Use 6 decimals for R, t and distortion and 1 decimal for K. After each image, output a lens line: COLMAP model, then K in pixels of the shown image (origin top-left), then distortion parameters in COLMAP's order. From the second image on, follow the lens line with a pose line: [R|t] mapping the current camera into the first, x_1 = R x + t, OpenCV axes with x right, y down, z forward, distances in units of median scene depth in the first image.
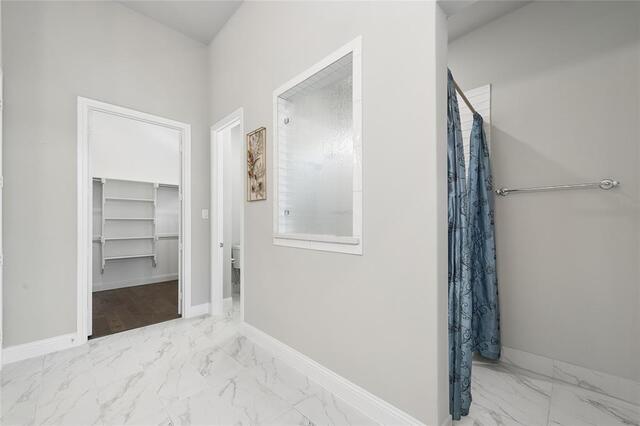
lens RADIAL K [[252.2, 0, 320.2], [0, 252.2, 219.9], [0, 0, 1]] dist [0.002665, -0.000807]
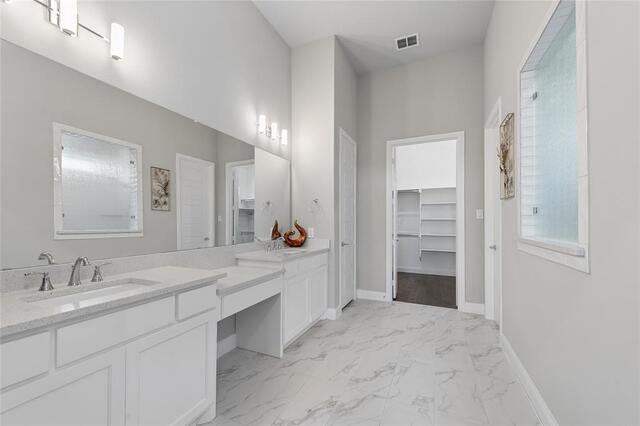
lens RADIAL K [[252.2, 0, 317.2], [0, 252.2, 217.0], [0, 0, 1]] dist [0.002665, -0.000807]
pose [[0.335948, -0.015587, -0.941751, 0.368787], [0.004653, 0.999878, -0.014890, -0.000681], [0.941869, 0.000620, 0.335980, 0.078855]]
